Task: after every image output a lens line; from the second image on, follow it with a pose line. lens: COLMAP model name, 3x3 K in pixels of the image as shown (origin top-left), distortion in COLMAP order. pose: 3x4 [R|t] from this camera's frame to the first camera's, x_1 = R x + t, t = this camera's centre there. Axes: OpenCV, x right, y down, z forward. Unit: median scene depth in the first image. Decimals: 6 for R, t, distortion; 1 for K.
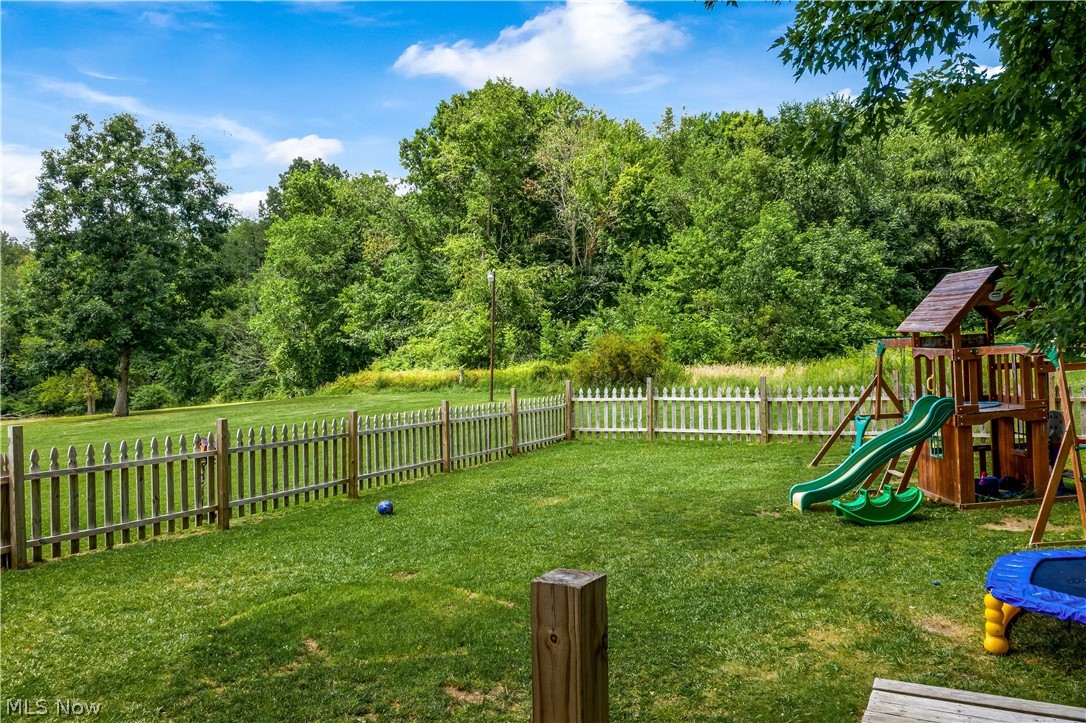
lens RADIAL K [[873.1, 0, 534.8], [0, 873.1, 353.0], [0, 0, 1]] dist [-0.012499, 0.012553]
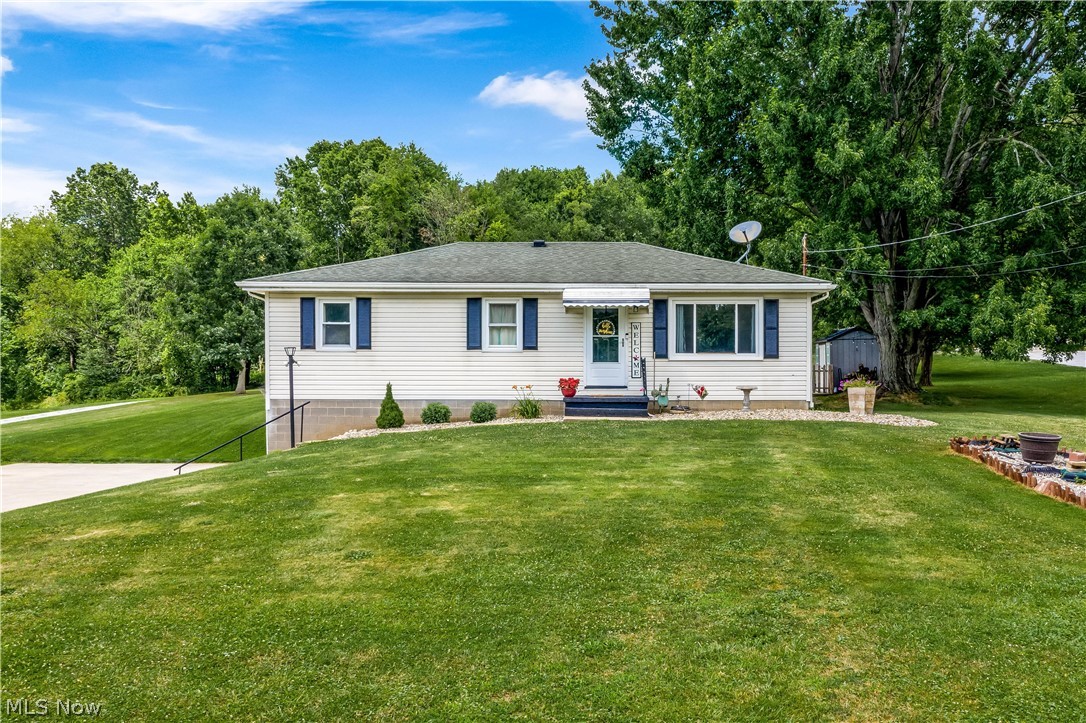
lens RADIAL K [[965.9, 0, 599.0], [0, 965.9, 383.9], [0, 0, 1]] dist [-0.028727, 0.040968]
pose [[0.918064, 0.000049, 0.396431, -0.371972], [-0.008099, 0.999794, 0.018634, 0.013344], [-0.396349, -0.020318, 0.917875, -0.517799]]
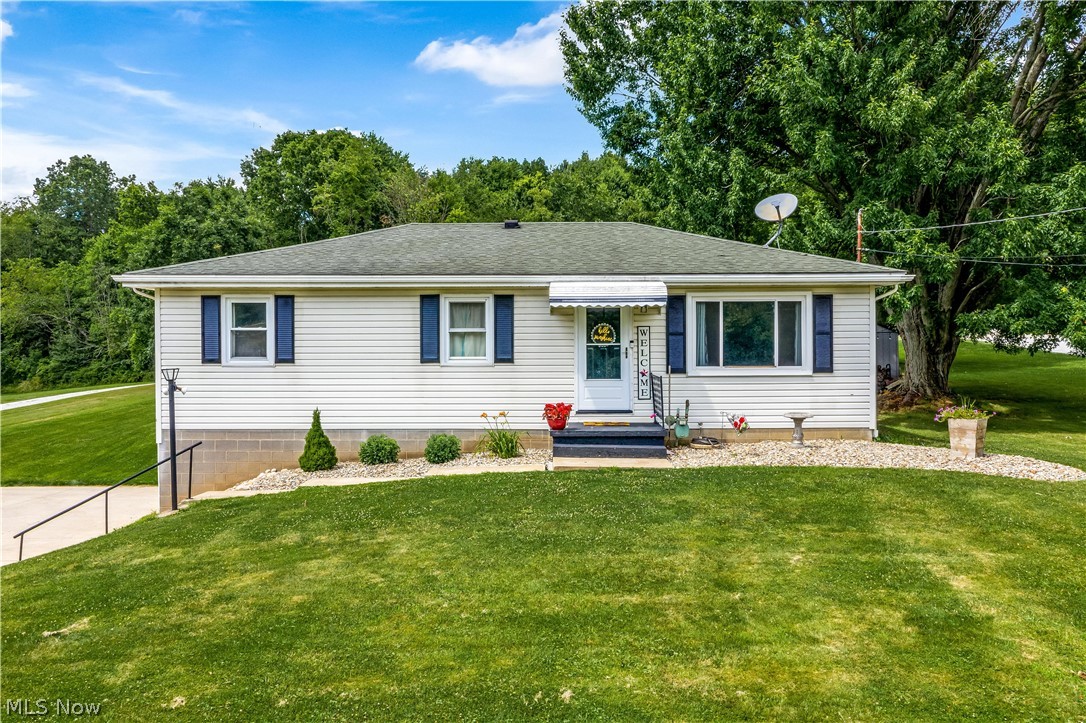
lens RADIAL K [[873.1, 0, 541.9], [0, 873.1, 355.4], [0, 0, 1]] dist [-0.012499, 0.012553]
pose [[0.921148, -0.003234, 0.389199, -0.333421], [-0.003001, 0.999877, 0.015412, -0.000368], [-0.389200, -0.015365, 0.921025, -0.390134]]
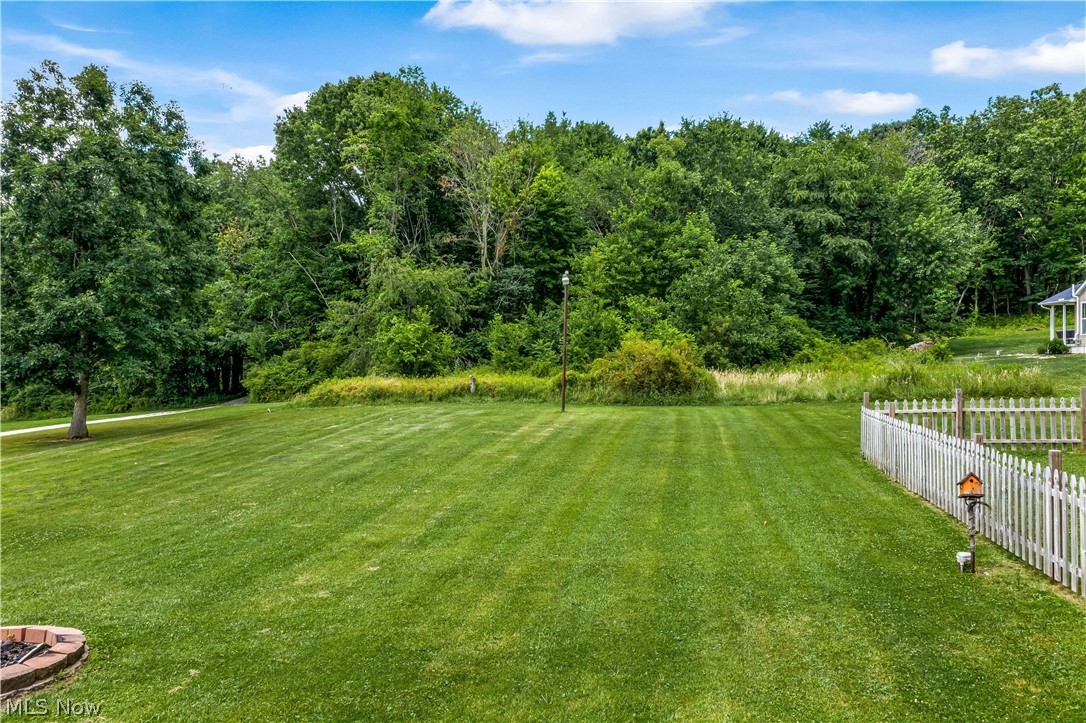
lens RADIAL K [[873.1, 0, 542.0], [0, 873.1, 362.9], [0, 0, 1]] dist [-0.012499, 0.012553]
pose [[0.953593, -0.000288, 0.301098, -0.205094], [-0.002400, 0.999961, 0.008558, -0.003314], [-0.301089, -0.008883, 0.953555, 0.059757]]
